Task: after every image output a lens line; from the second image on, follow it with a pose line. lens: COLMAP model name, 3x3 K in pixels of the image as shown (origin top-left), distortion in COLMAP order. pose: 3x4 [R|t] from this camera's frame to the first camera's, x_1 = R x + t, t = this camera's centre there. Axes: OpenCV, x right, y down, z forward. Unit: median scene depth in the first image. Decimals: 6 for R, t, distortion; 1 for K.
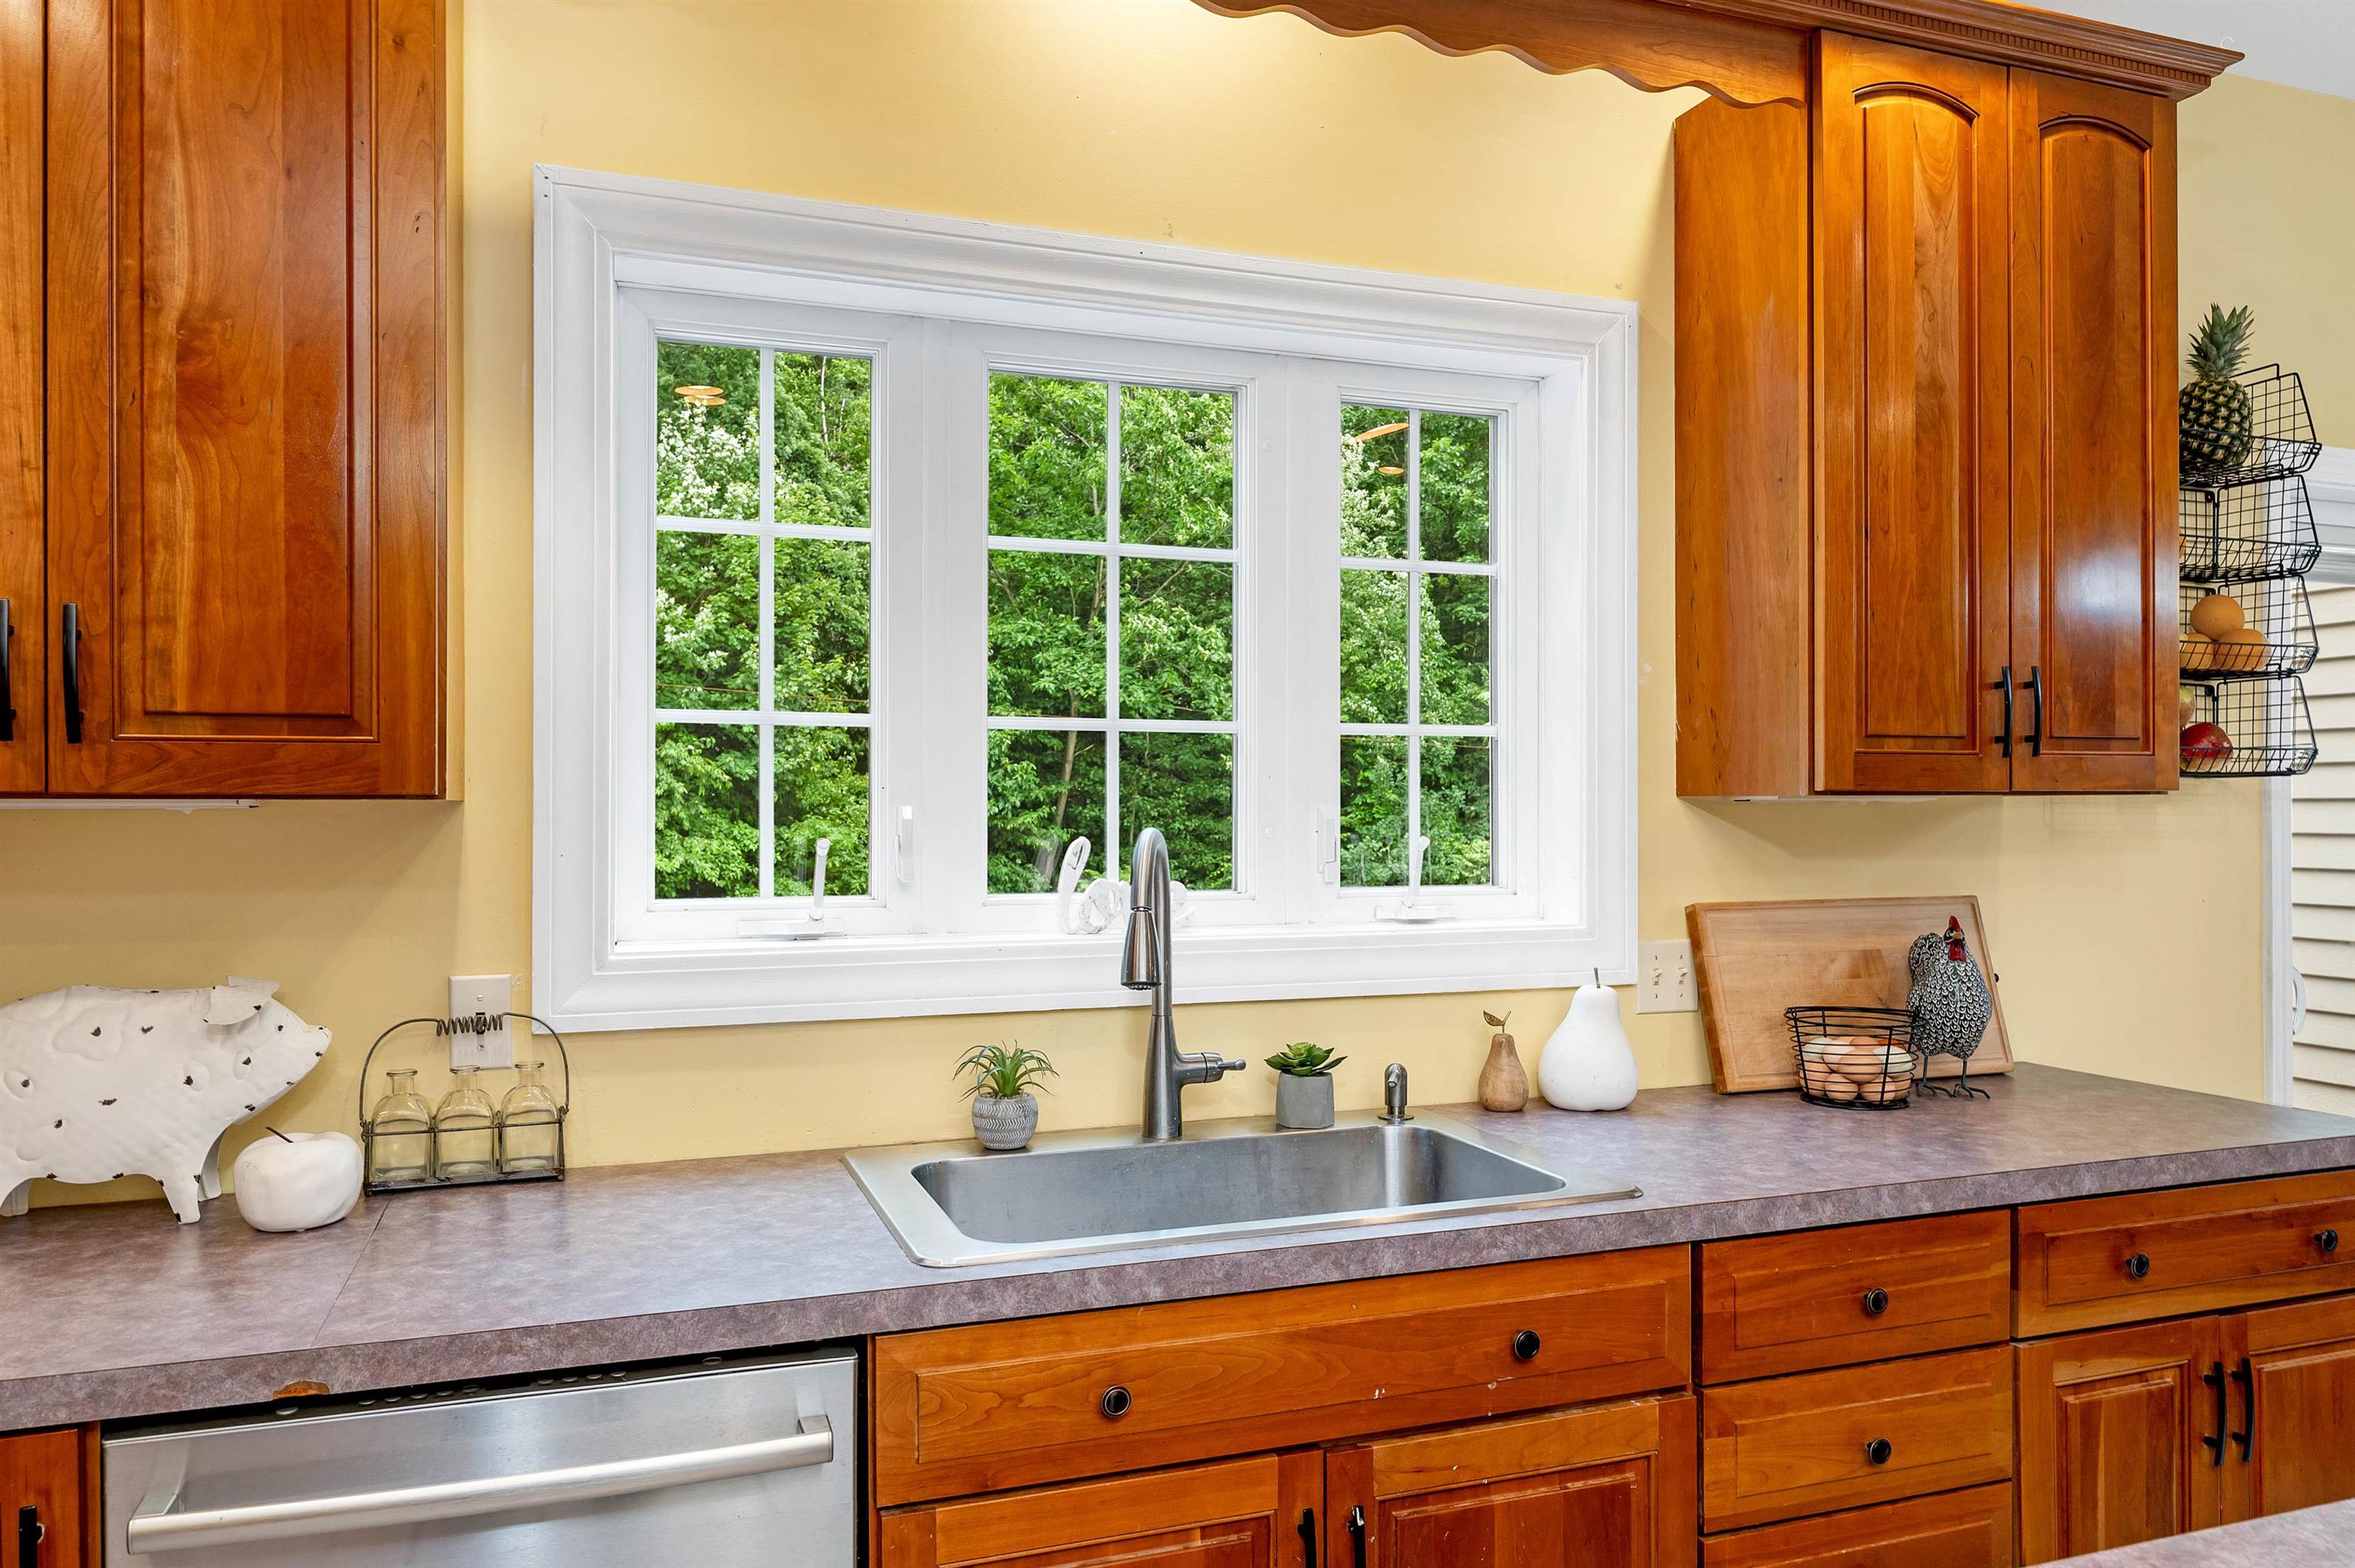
lens RADIAL K [[1619.4, 0, 1188.5], [0, 1619.4, 788.2], [0, 0, 1]] dist [0.003652, -0.000441]
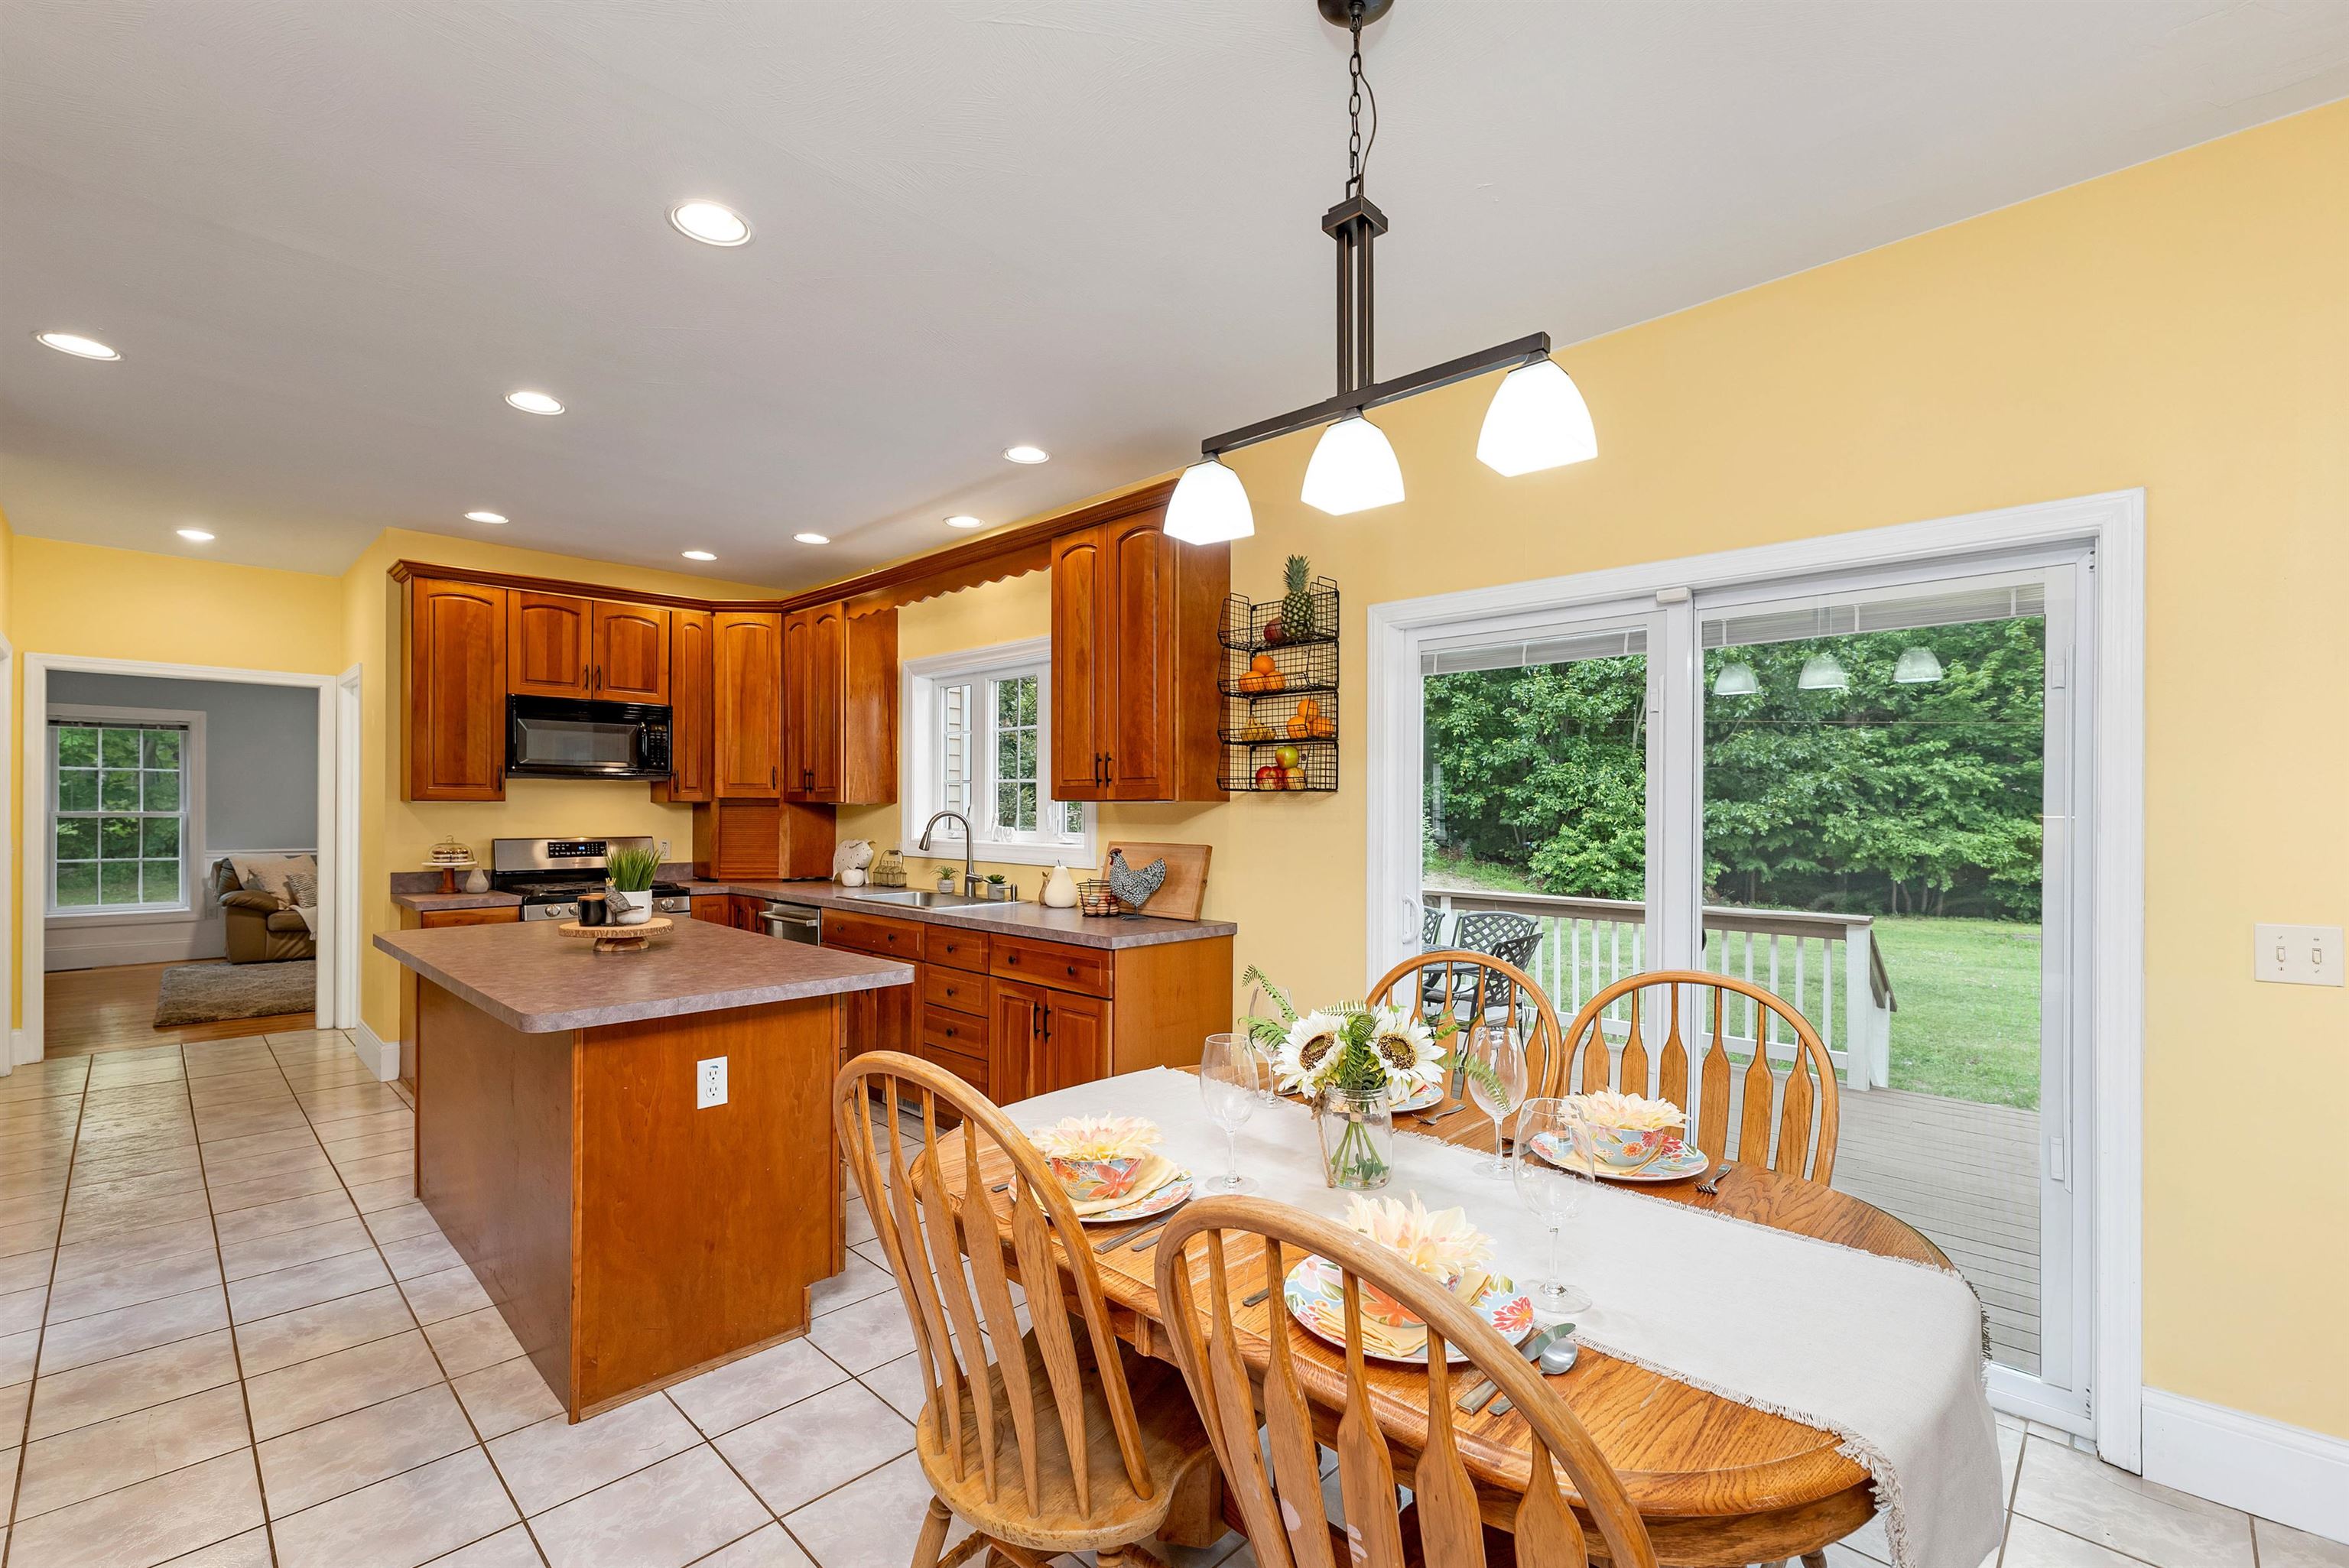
lens RADIAL K [[993.6, 0, 1195.2], [0, 993.6, 806.9], [0, 0, 1]] dist [0.001774, 0.001345]
pose [[0.455263, 0.004048, -0.890348, 2.193894], [0.006300, 0.999950, 0.007768, 0.001143], [0.890335, -0.009146, 0.455215, 0.431510]]
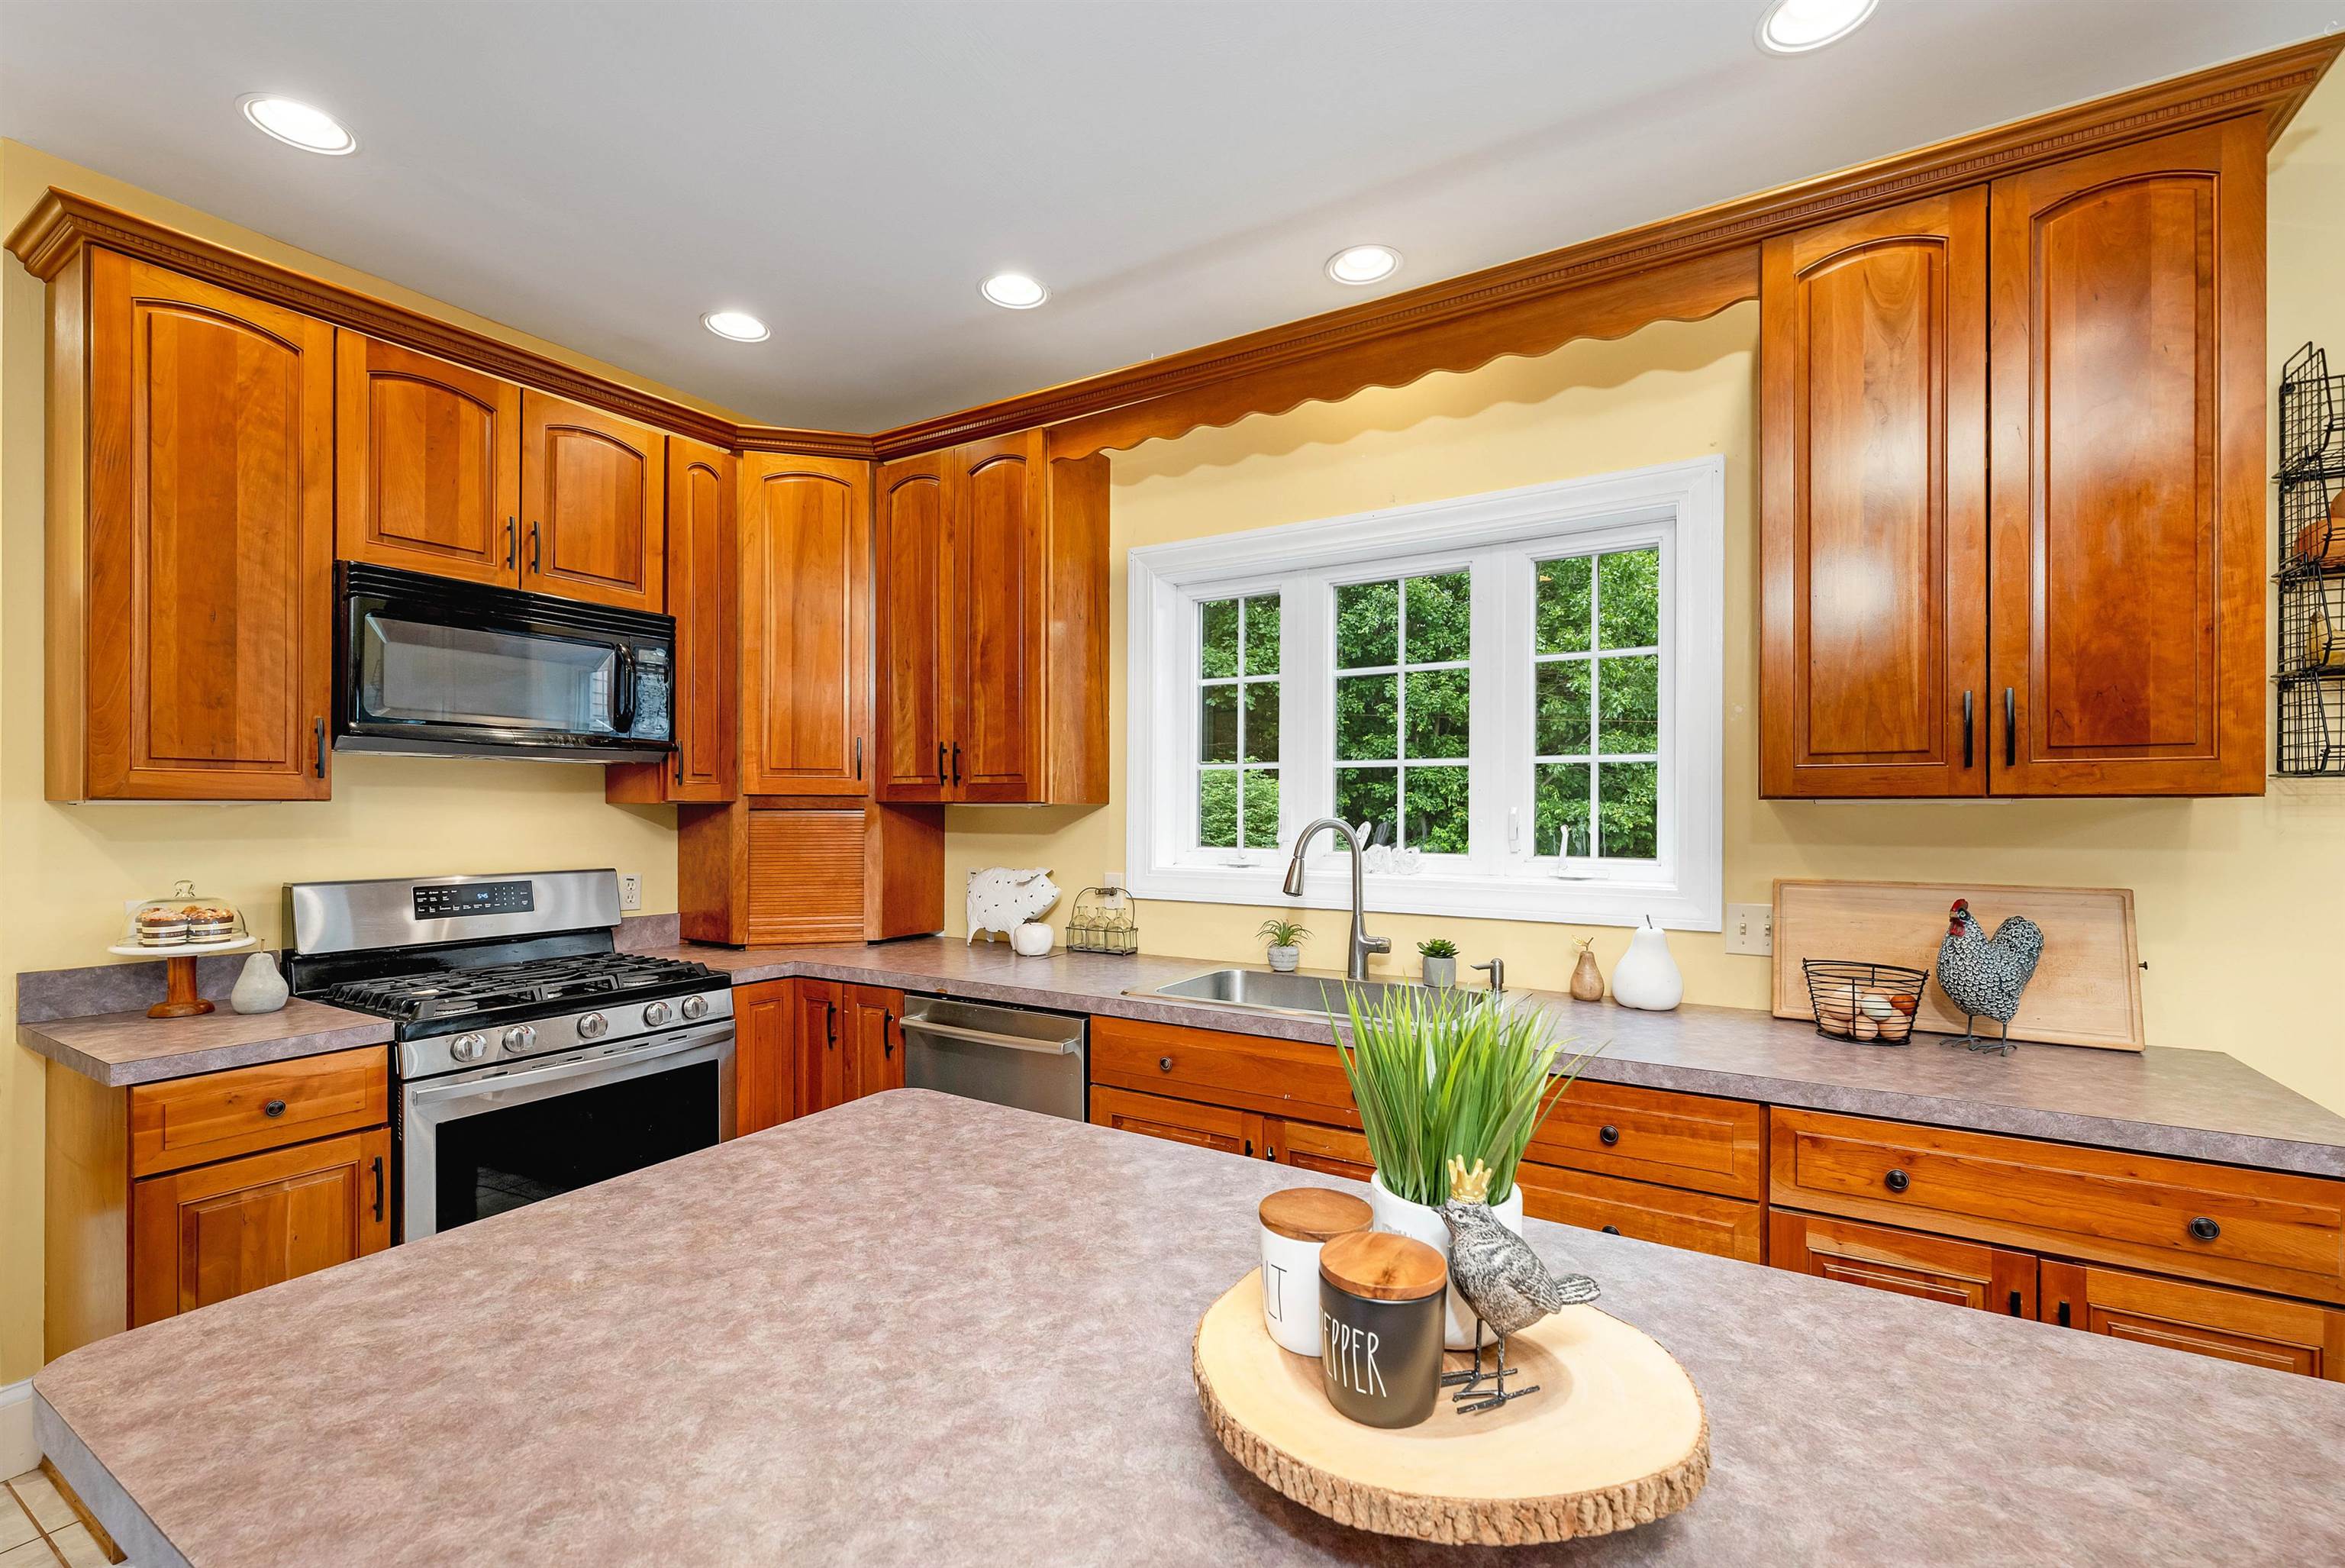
lens RADIAL K [[992.1, 0, 1180.4], [0, 992.1, 803.5], [0, 0, 1]] dist [0.001774, 0.001345]
pose [[0.630458, -0.000142, -0.776224, 0.762524], [0.007014, 0.999960, 0.005514, -0.000541], [0.776192, -0.008921, 0.630434, 0.091251]]
